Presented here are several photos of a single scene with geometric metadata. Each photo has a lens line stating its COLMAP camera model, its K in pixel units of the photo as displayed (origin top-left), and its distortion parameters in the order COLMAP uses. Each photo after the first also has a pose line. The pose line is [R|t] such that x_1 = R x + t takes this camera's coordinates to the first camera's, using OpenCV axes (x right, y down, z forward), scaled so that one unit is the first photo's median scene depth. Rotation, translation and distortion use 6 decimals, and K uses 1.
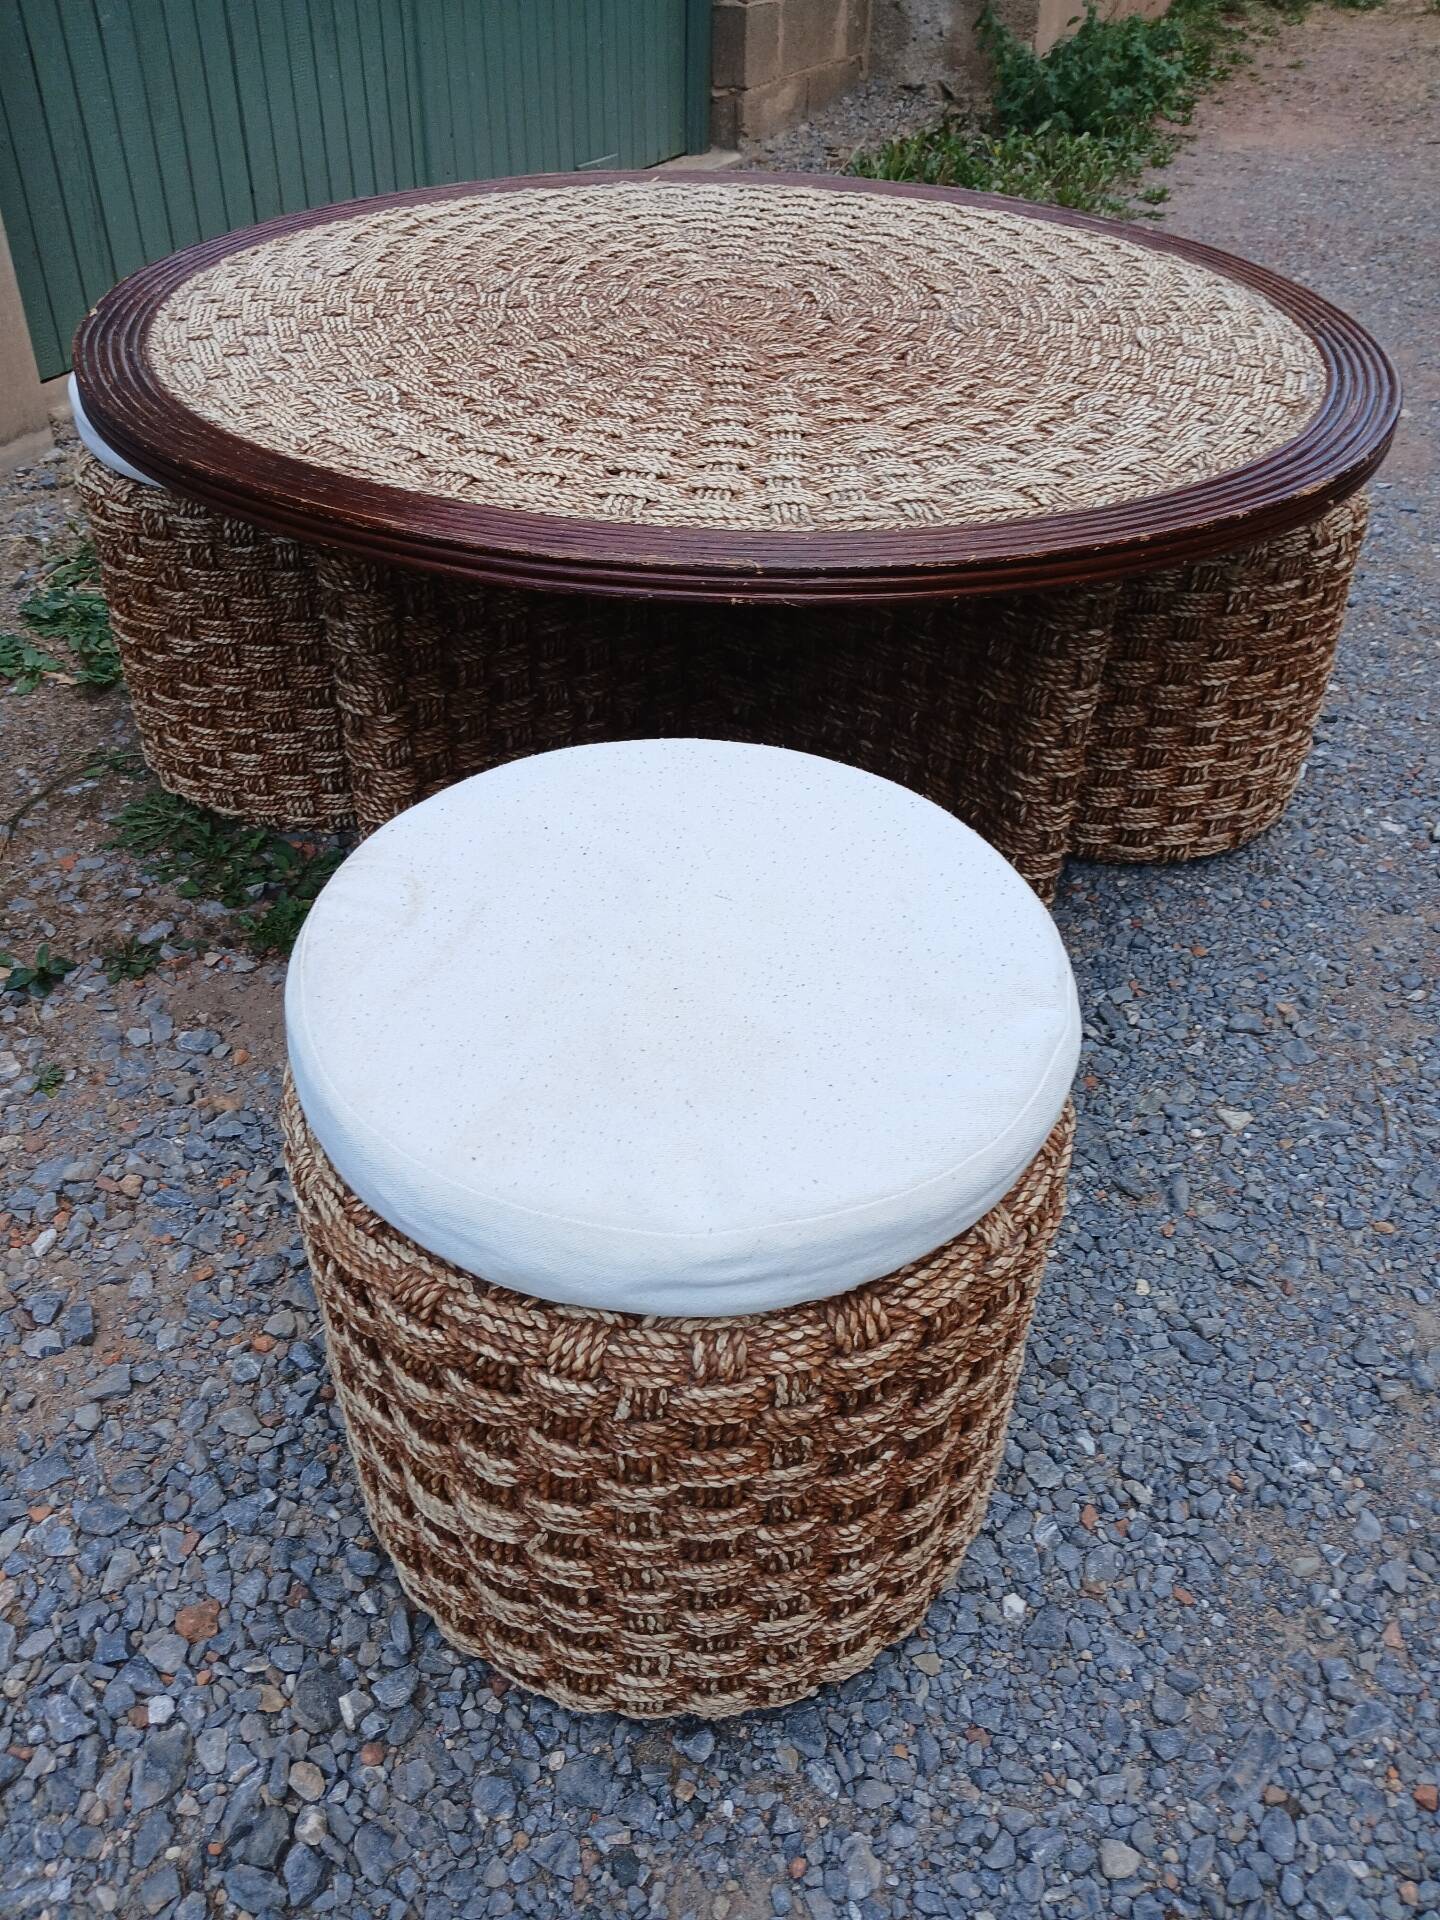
lens RADIAL K [[1465.5, 0, 720.0], [0, 1465.5, 960.0], [0, 0, 1]] dist [0.080317, -0.189212]
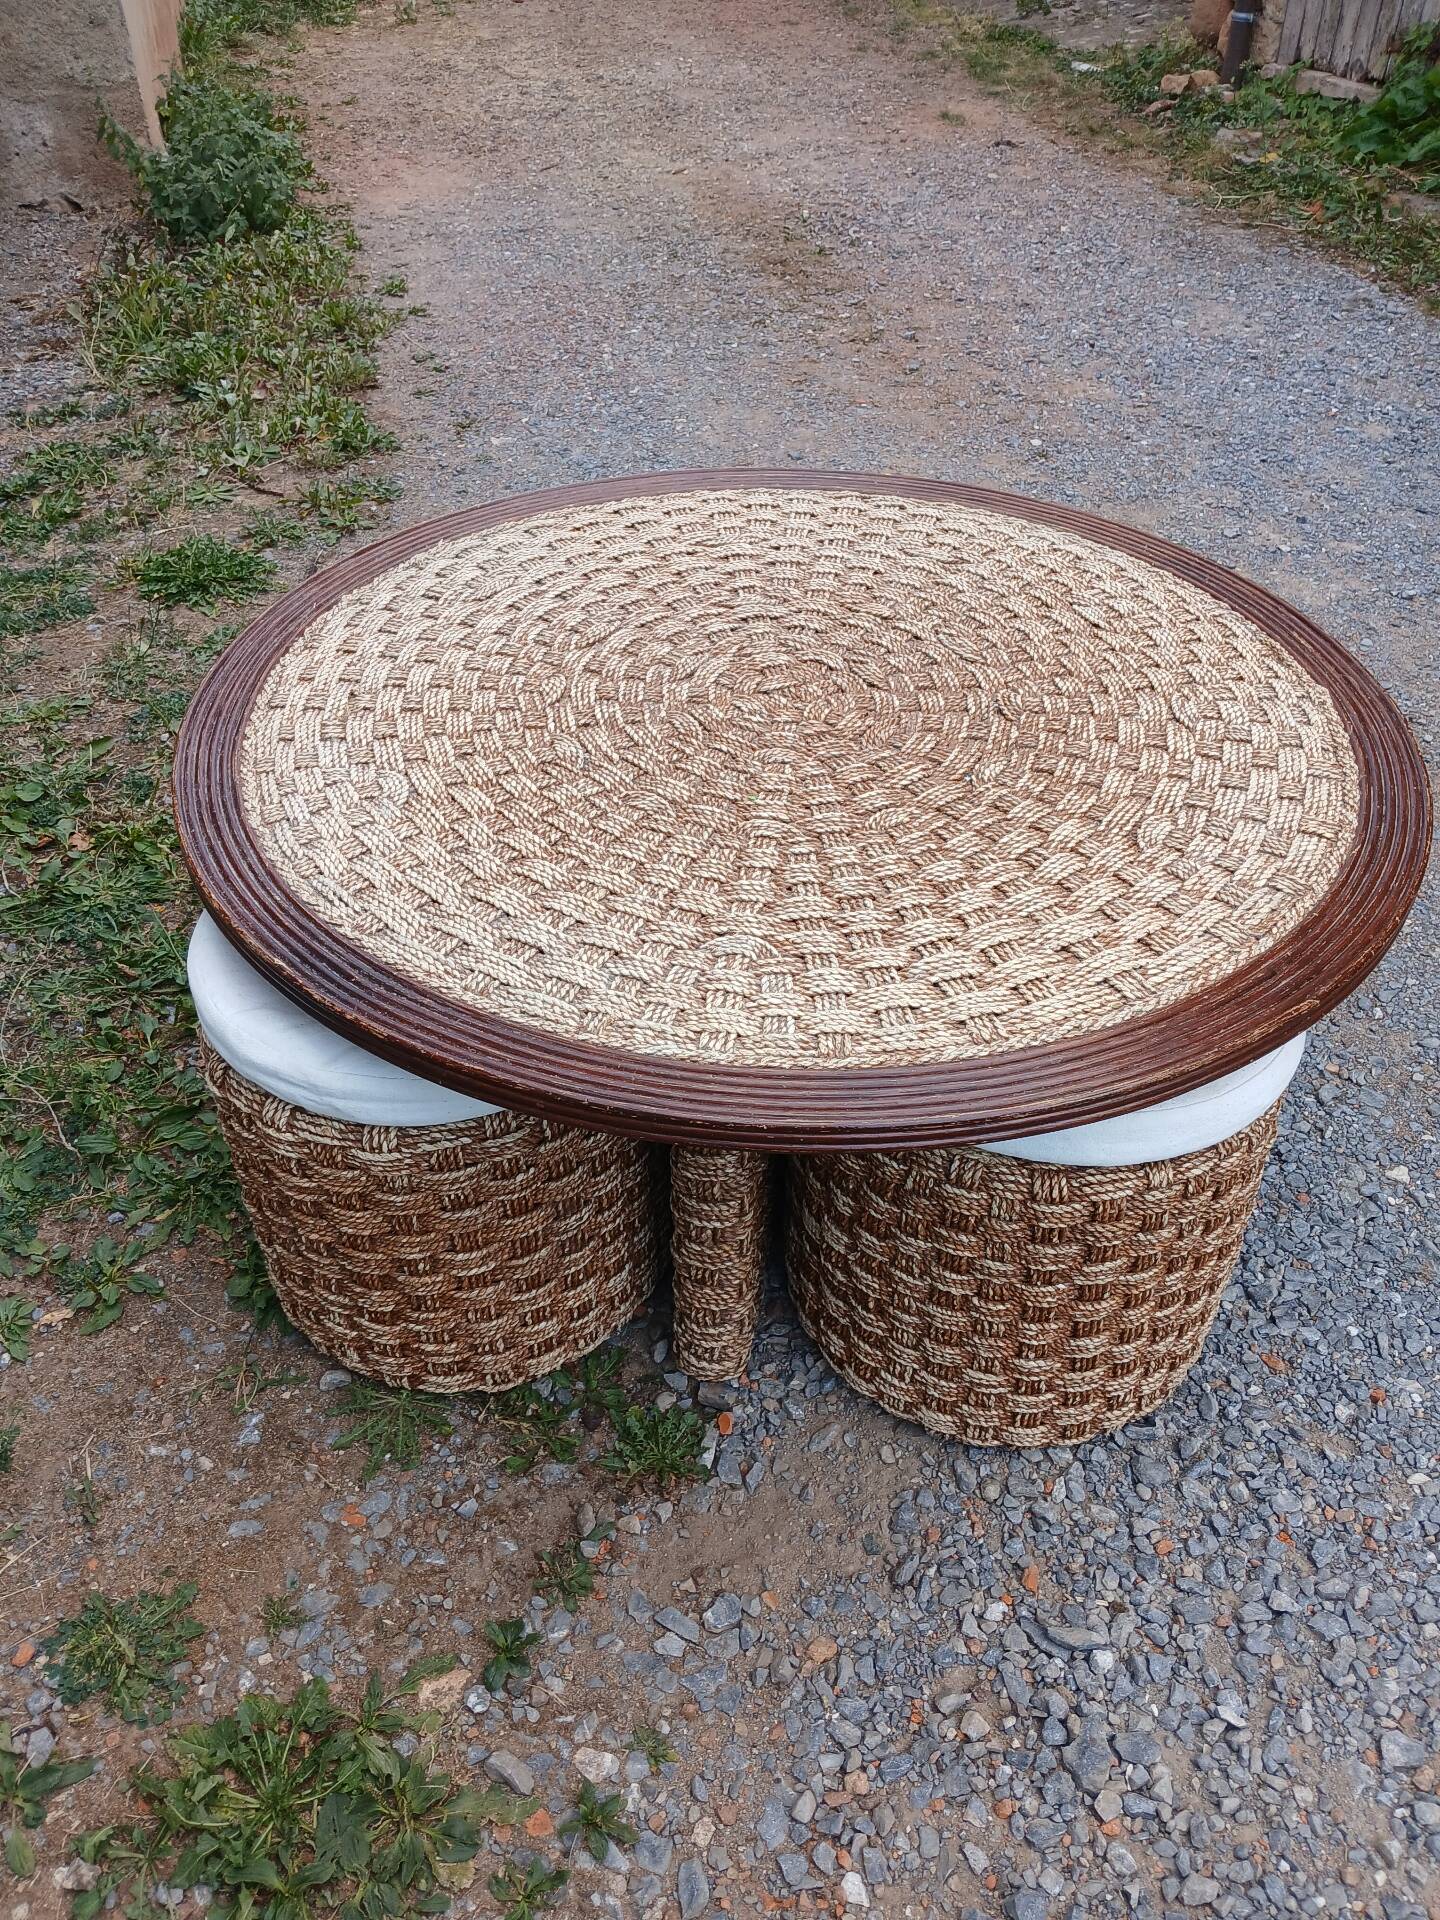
lens RADIAL K [[1475.7, 0, 720.0], [0, 1475.7, 960.0], [0, 0, 1]] dist [-0.002969, -0.031995]
pose [[0.785394, -0.408665, 0.464919, -0.847927], [0.396974, 0.908826, 0.128247, -0.612678], [-0.474940, 0.083836, 0.876016, 0.172171]]
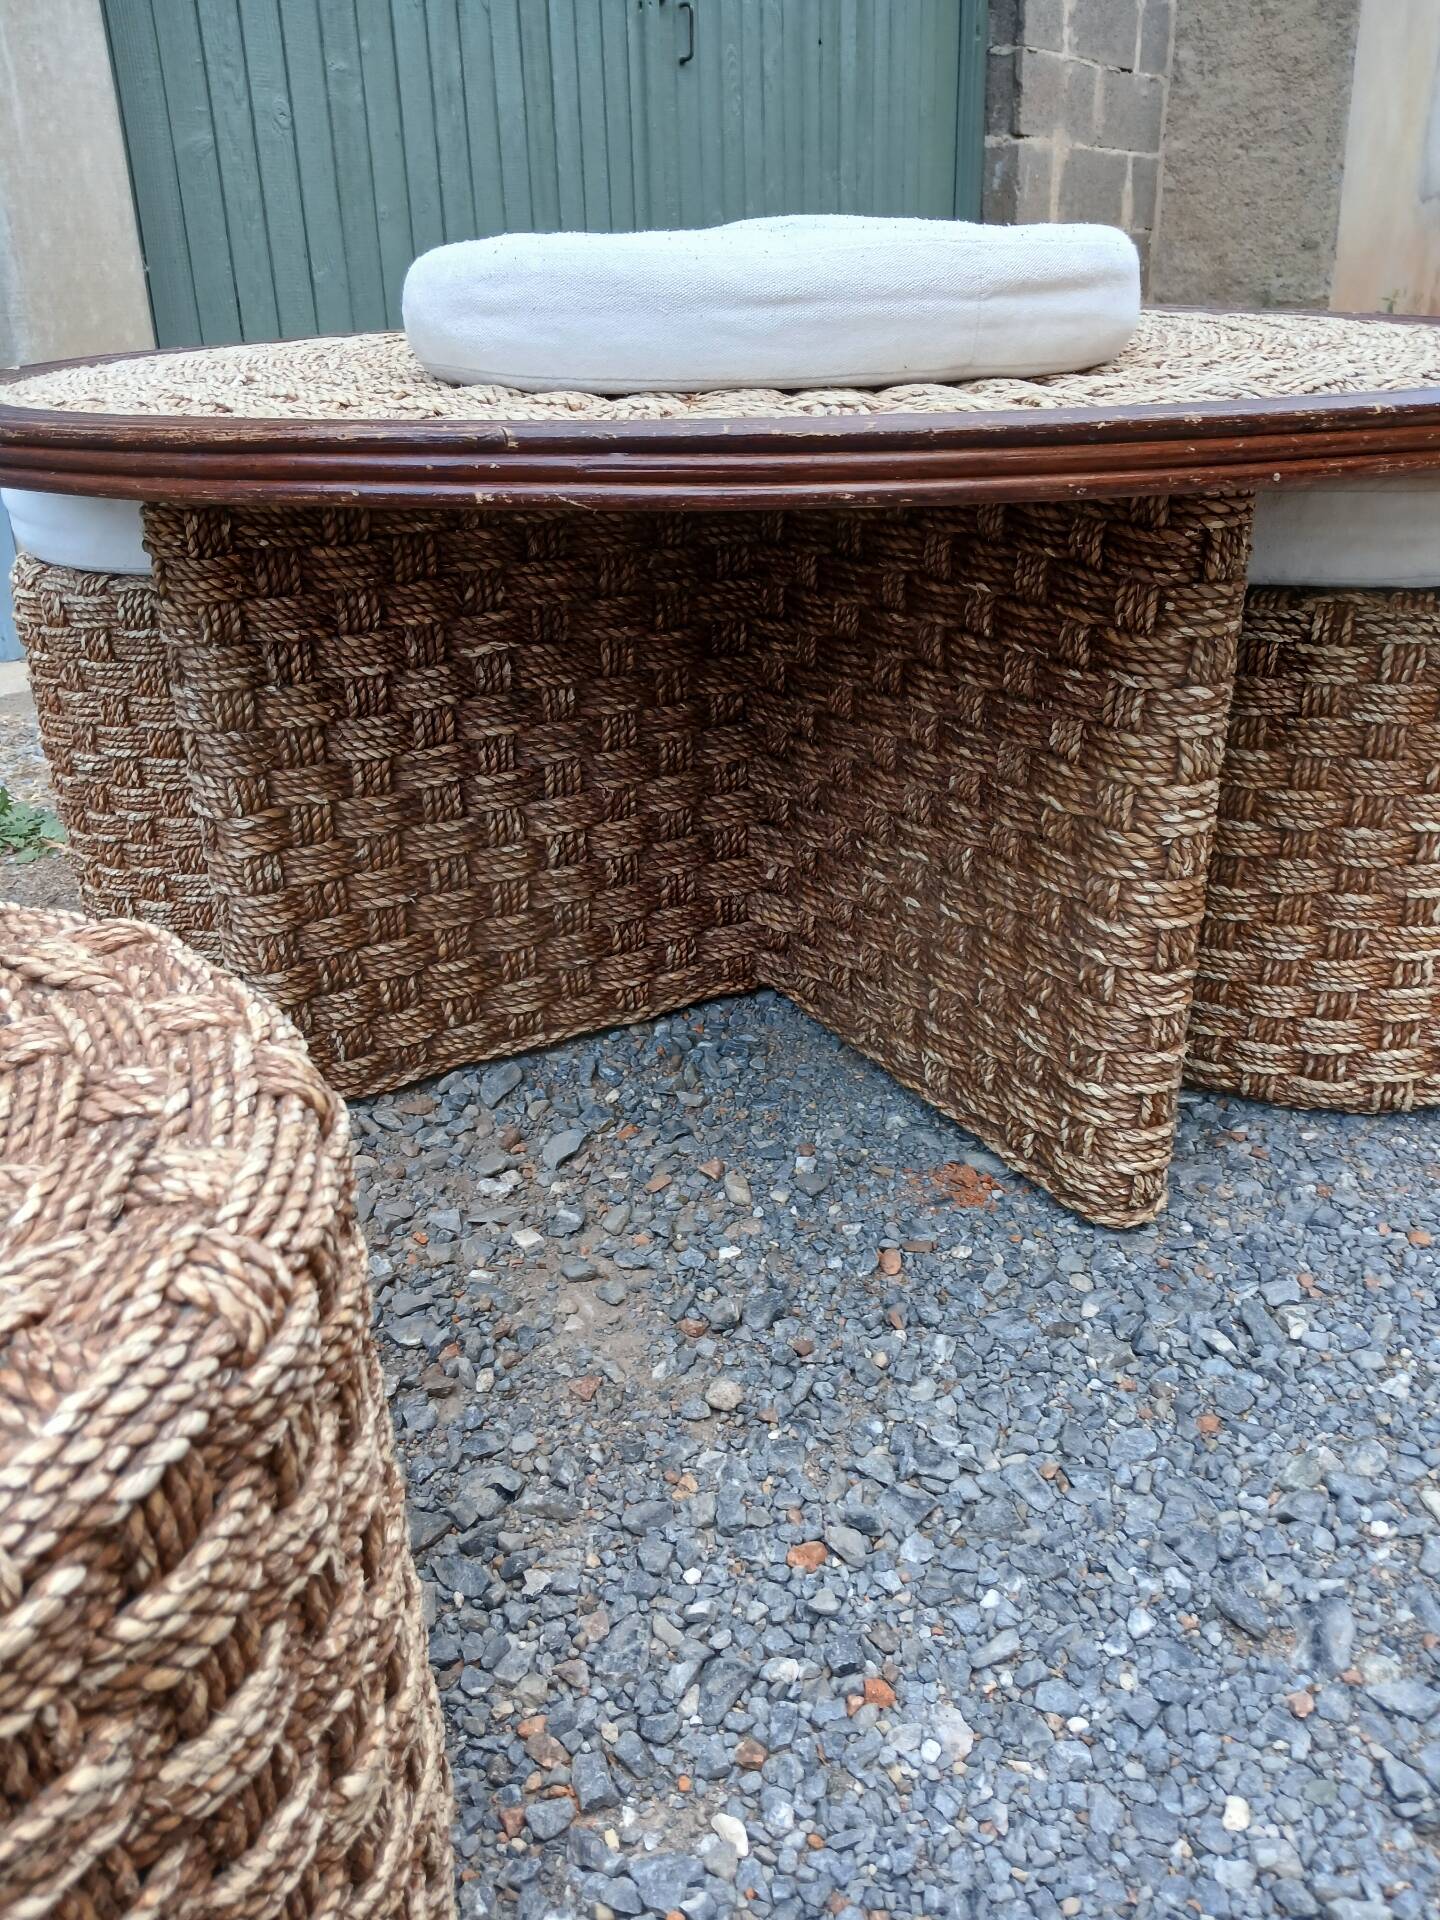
lens RADIAL K [[1474.5, 0, 726.8], [0, 1474.5, 951.2], [0, 0, 1]] dist [0.090511, -0.182102]
pose [[0.978099, 0.041021, -0.204059, 0.235196], [-0.087757, 0.970261, -0.225593, 0.067001], [0.188736, 0.238559, 0.952611, 0.448900]]
